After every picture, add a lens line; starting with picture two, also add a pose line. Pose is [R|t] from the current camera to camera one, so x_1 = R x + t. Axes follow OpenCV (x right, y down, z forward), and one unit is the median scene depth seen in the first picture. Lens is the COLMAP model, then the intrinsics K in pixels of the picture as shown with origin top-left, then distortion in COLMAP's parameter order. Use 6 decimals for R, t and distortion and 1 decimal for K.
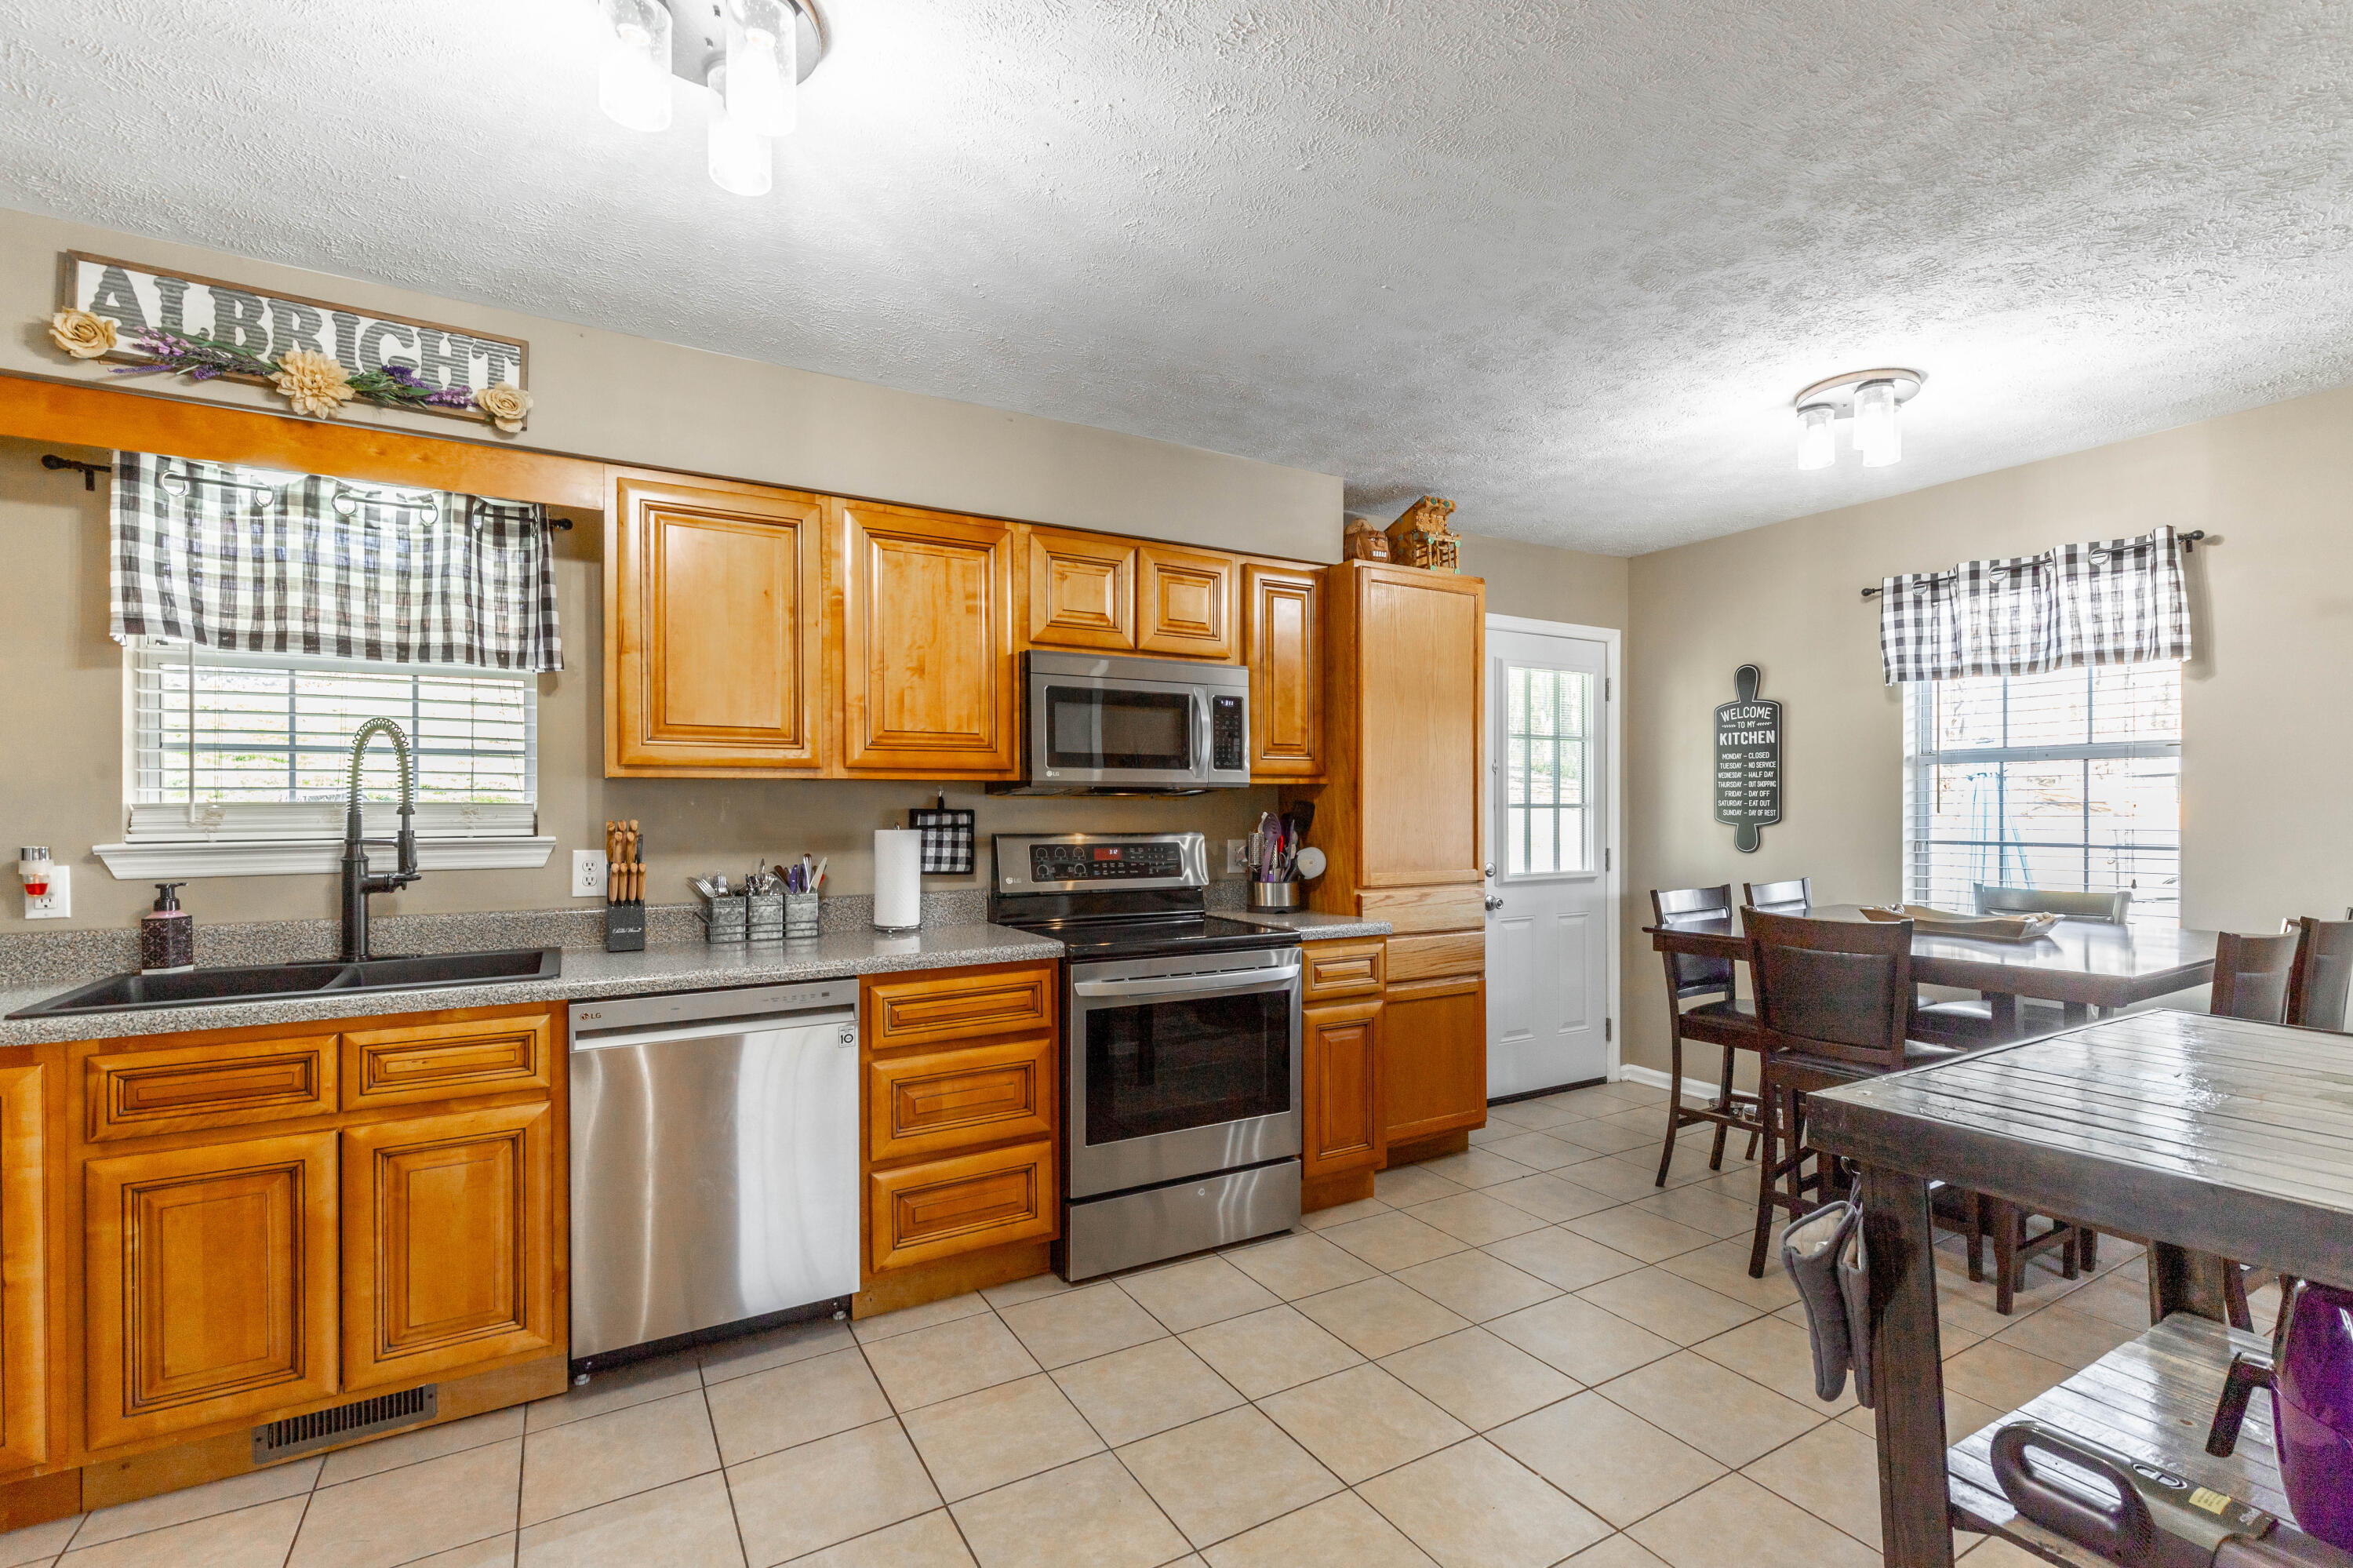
lens RADIAL K [[1062.2, 0, 1194.6], [0, 1062.2, 810.2], [0, 0, 1]] dist [0.008960, -0.000958]
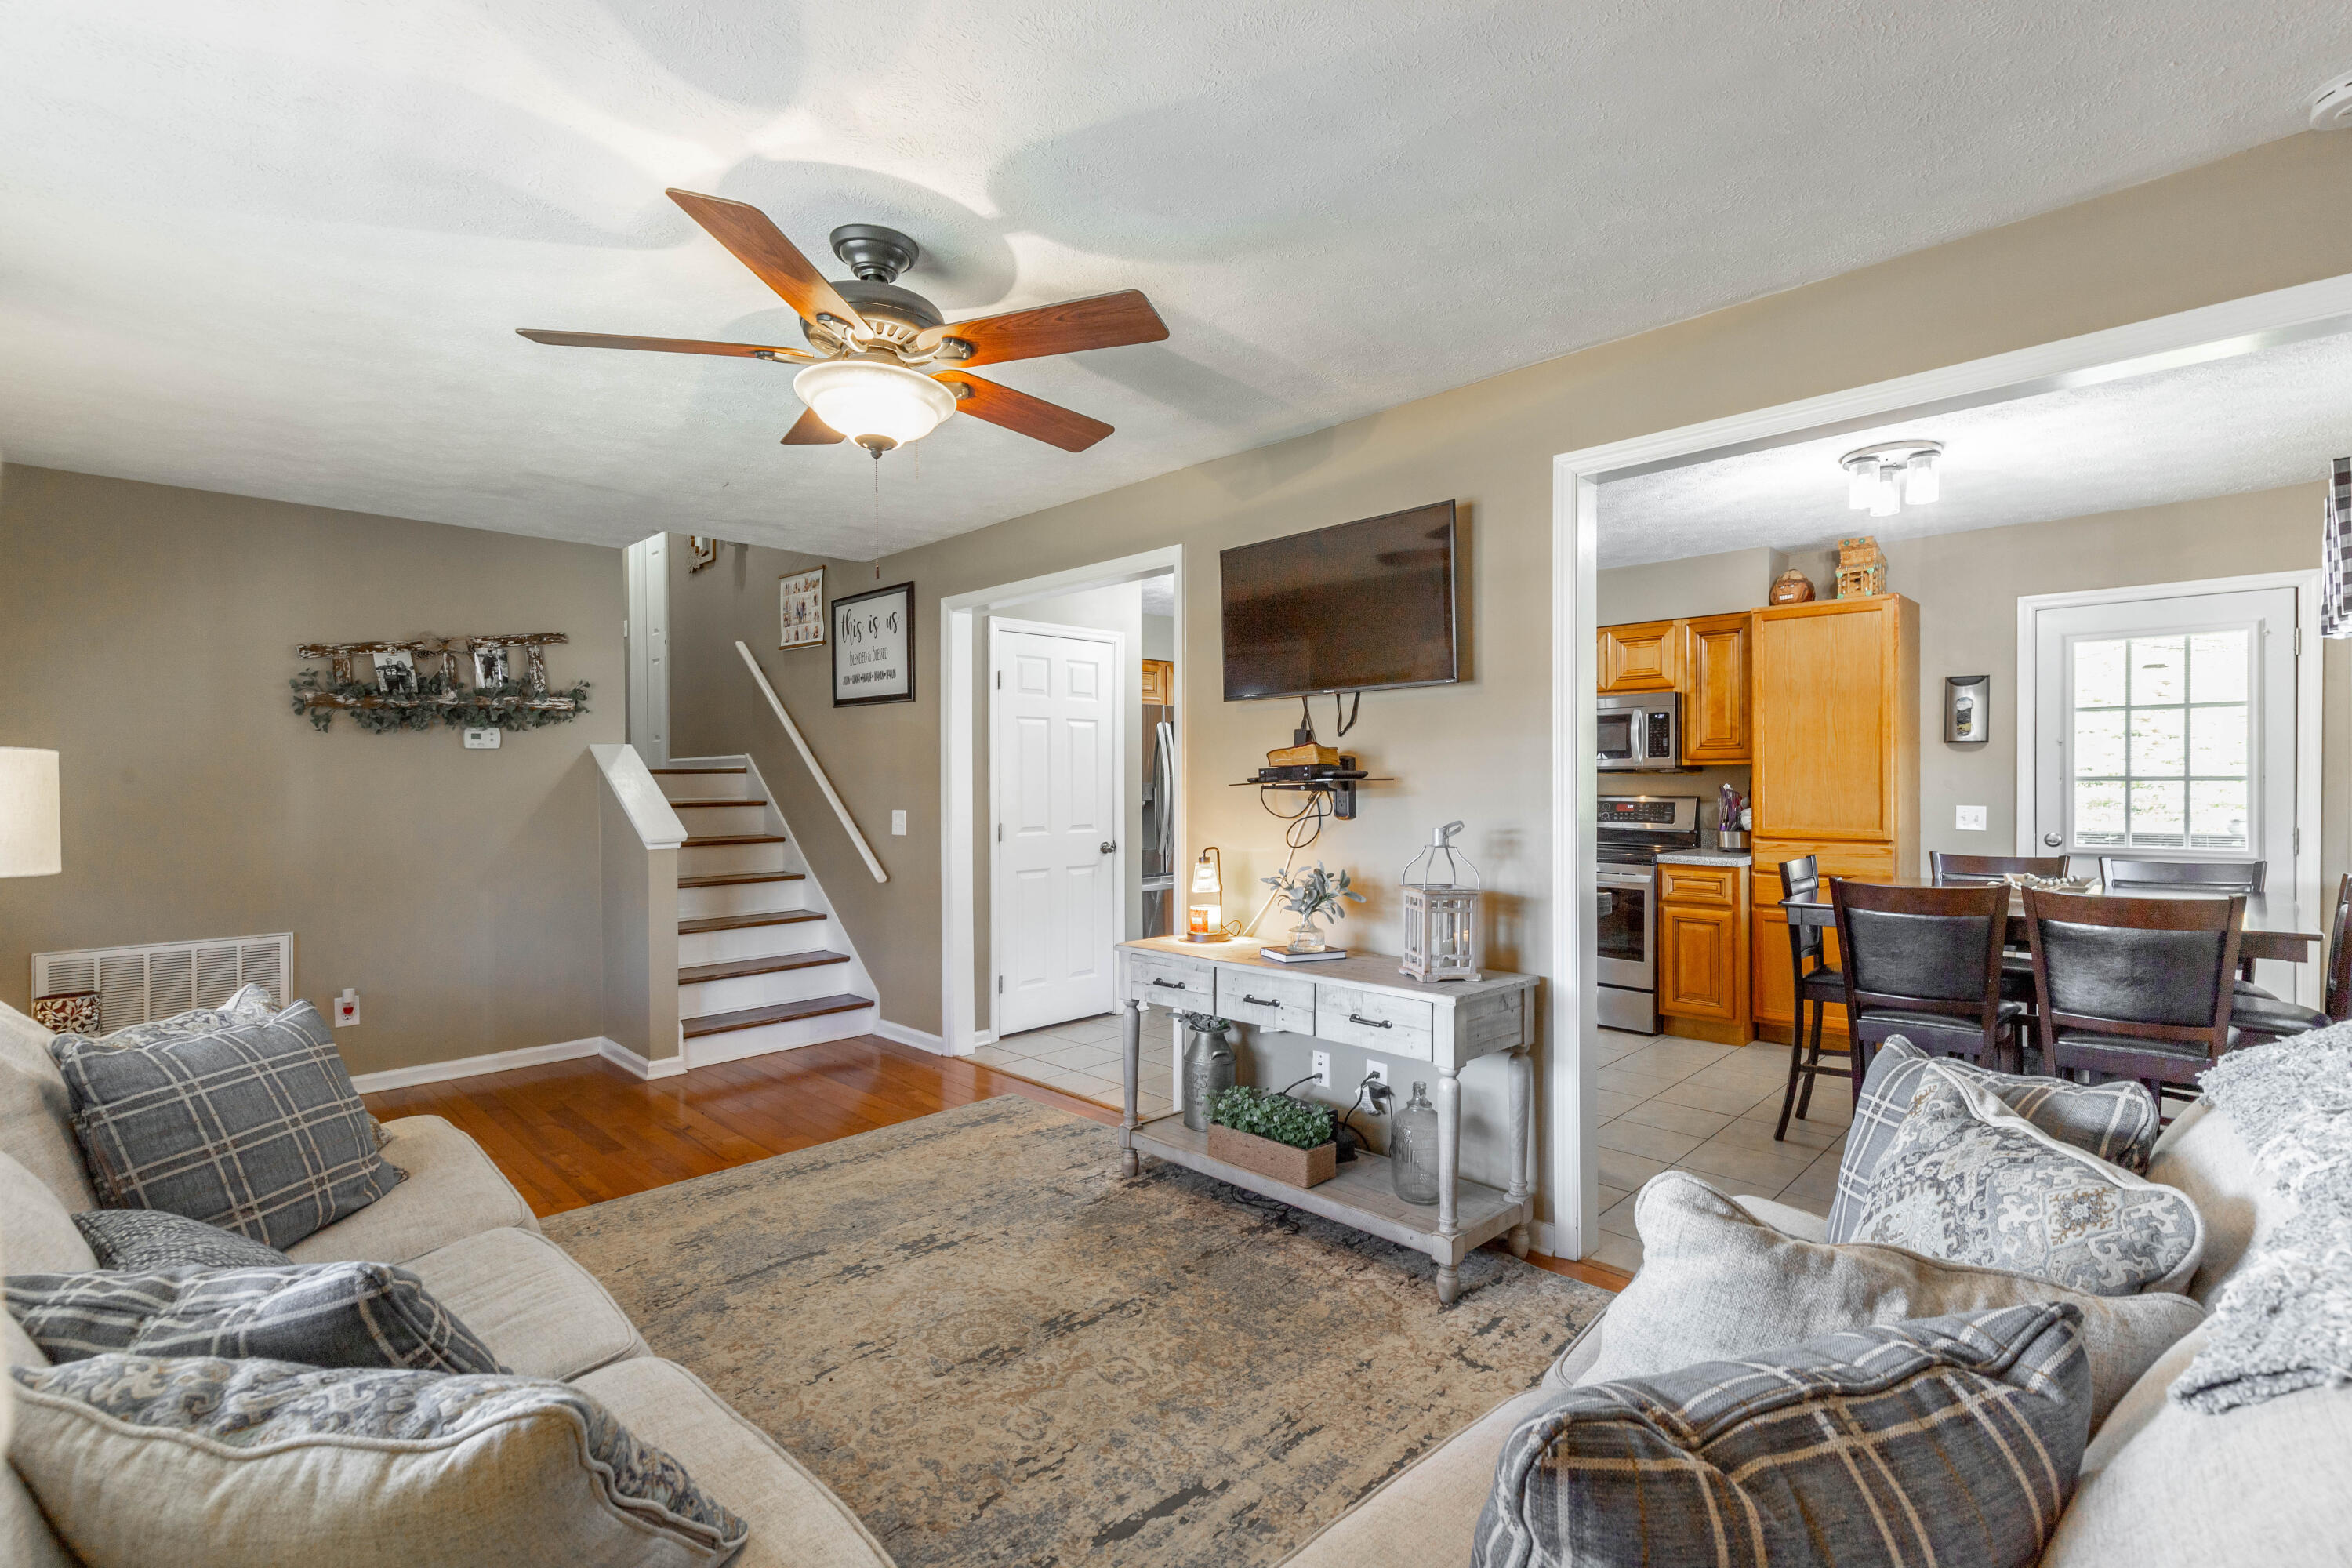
lens RADIAL K [[1061.7, 0, 1204.6], [0, 1061.7, 778.2], [0, 0, 1]] dist [0.008960, -0.000958]
pose [[0.263890, 0.004125, -0.964544, 1.477854], [0.002787, 0.999983, 0.005039, -0.016787], [0.964549, -0.004018, 0.263874, -0.105908]]
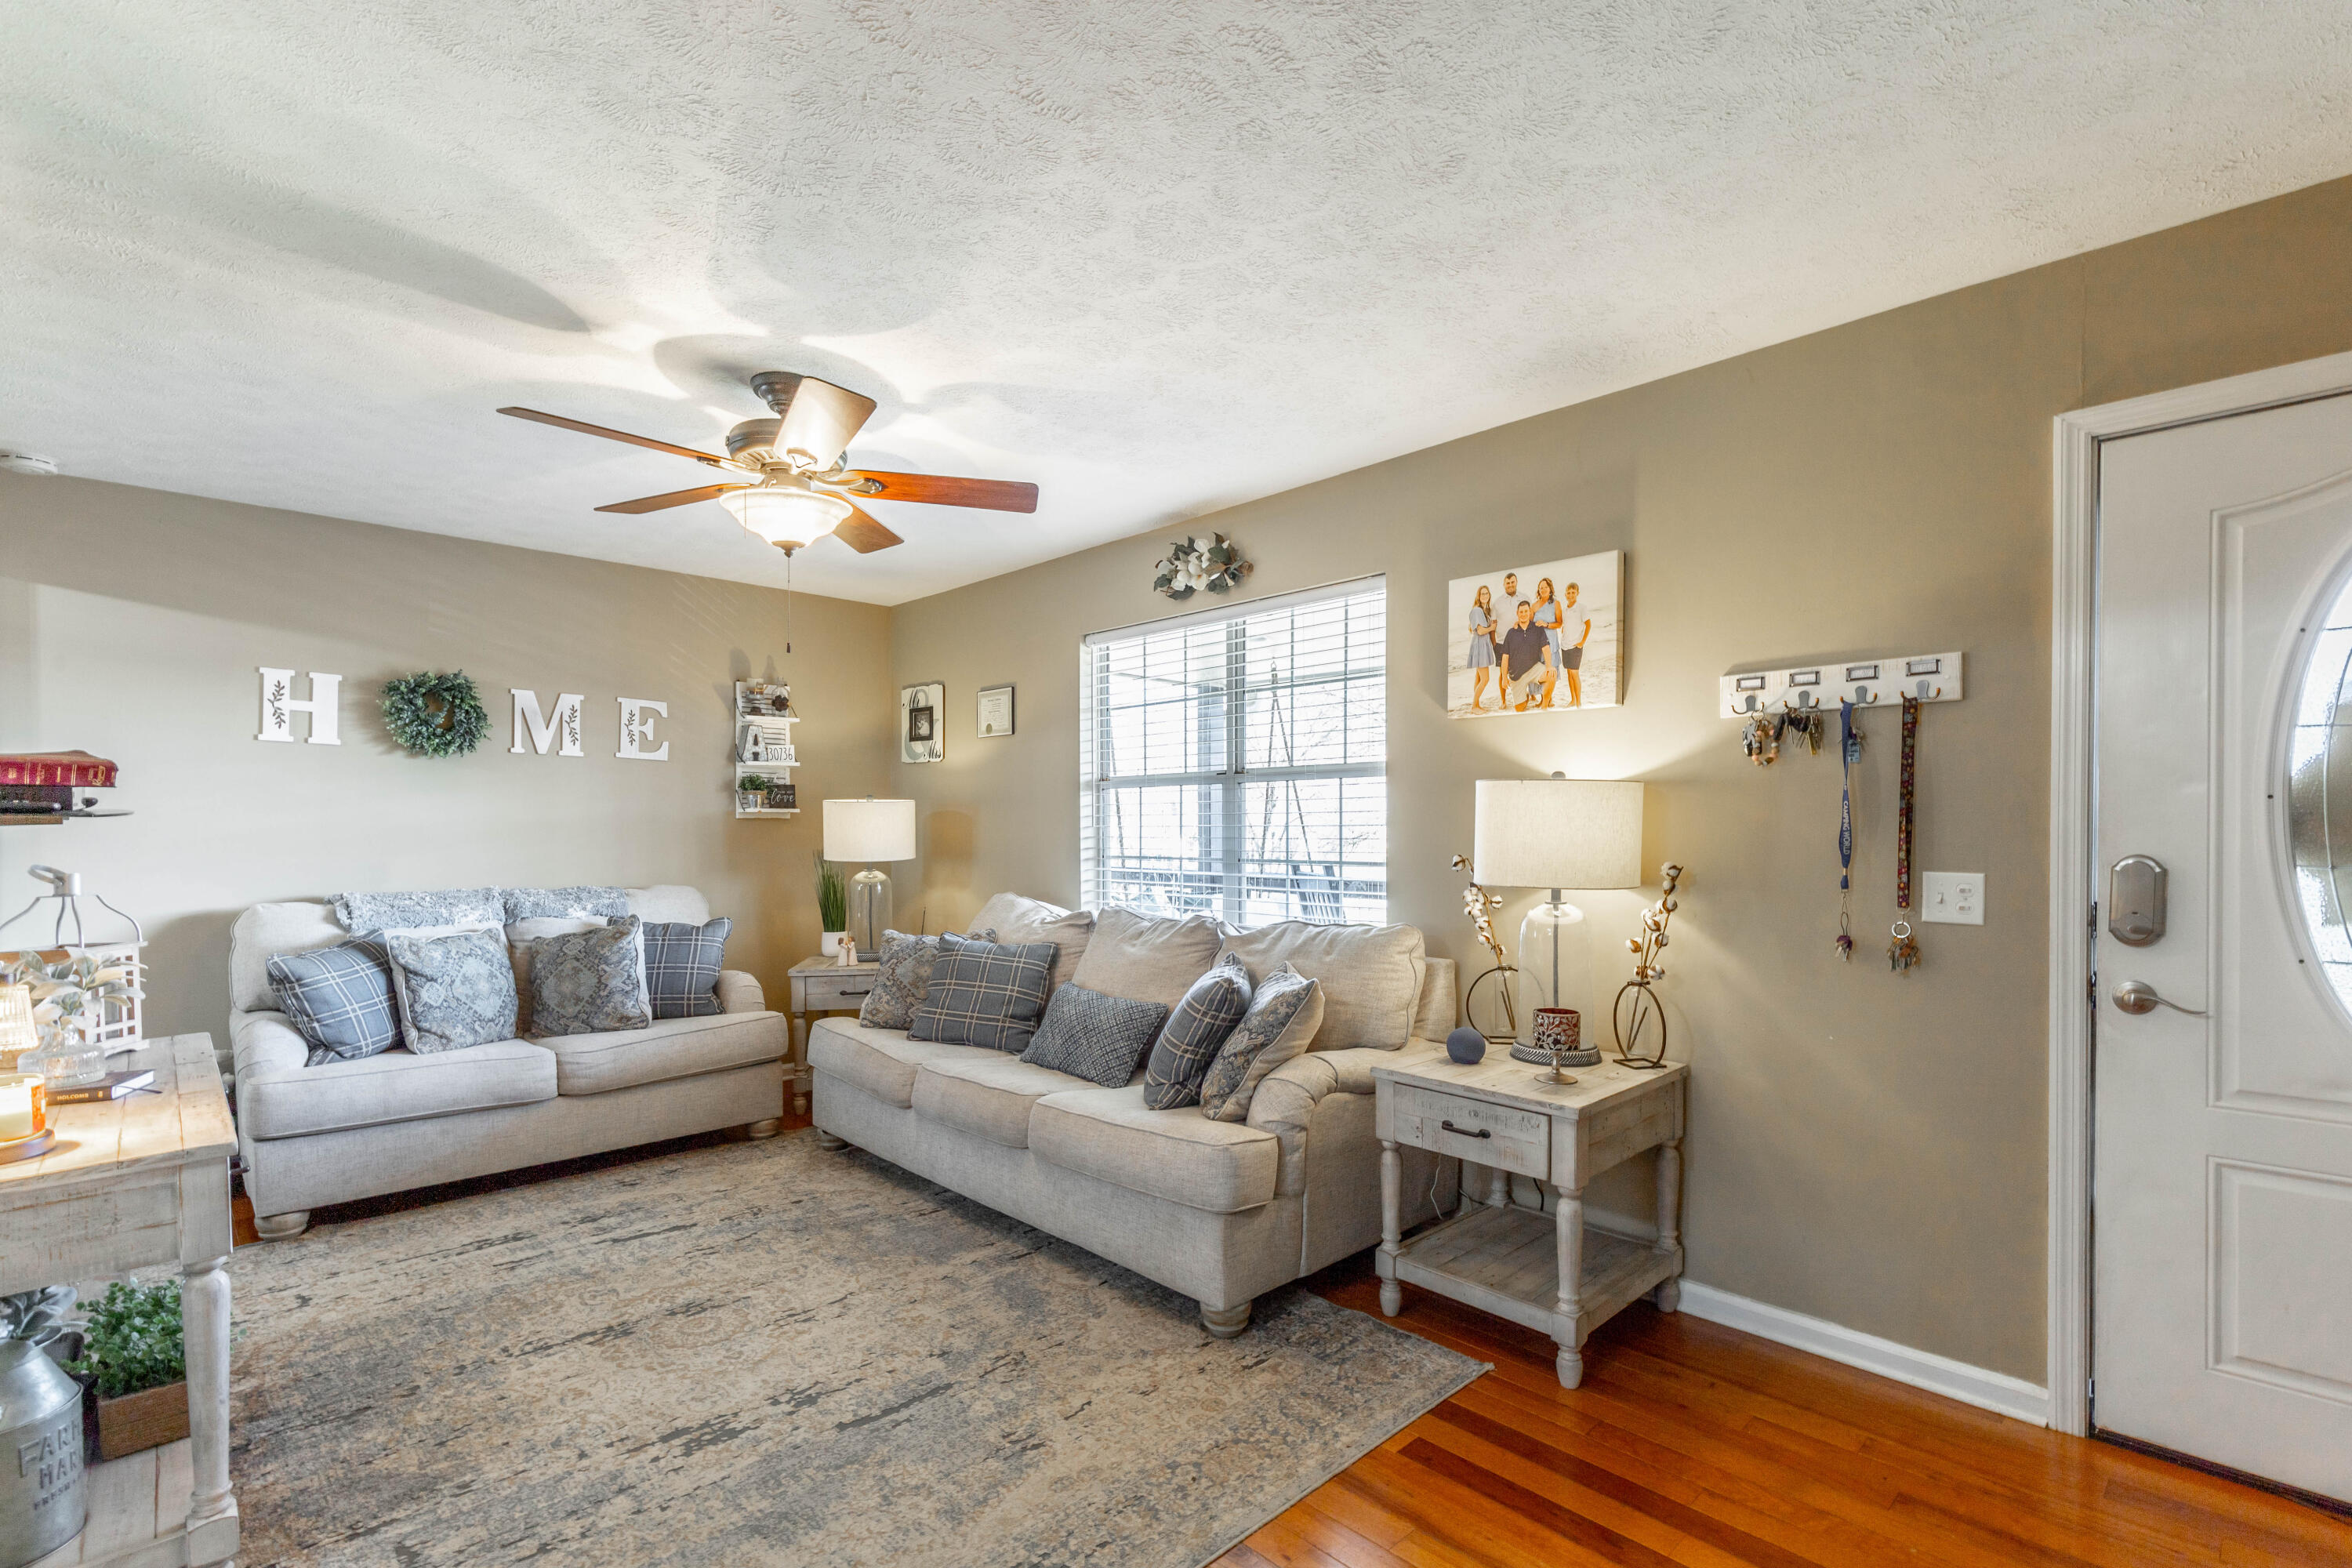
lens RADIAL K [[1061.7, 0, 1191.1], [0, 1061.7, 849.0], [0, 0, 1]] dist [0.008960, -0.000958]
pose [[-0.237042, -0.013655, 0.971403, -0.177456], [0.004776, 0.999873, 0.015221, 0.007069], [-0.971488, 0.008247, -0.236947, -0.239754]]
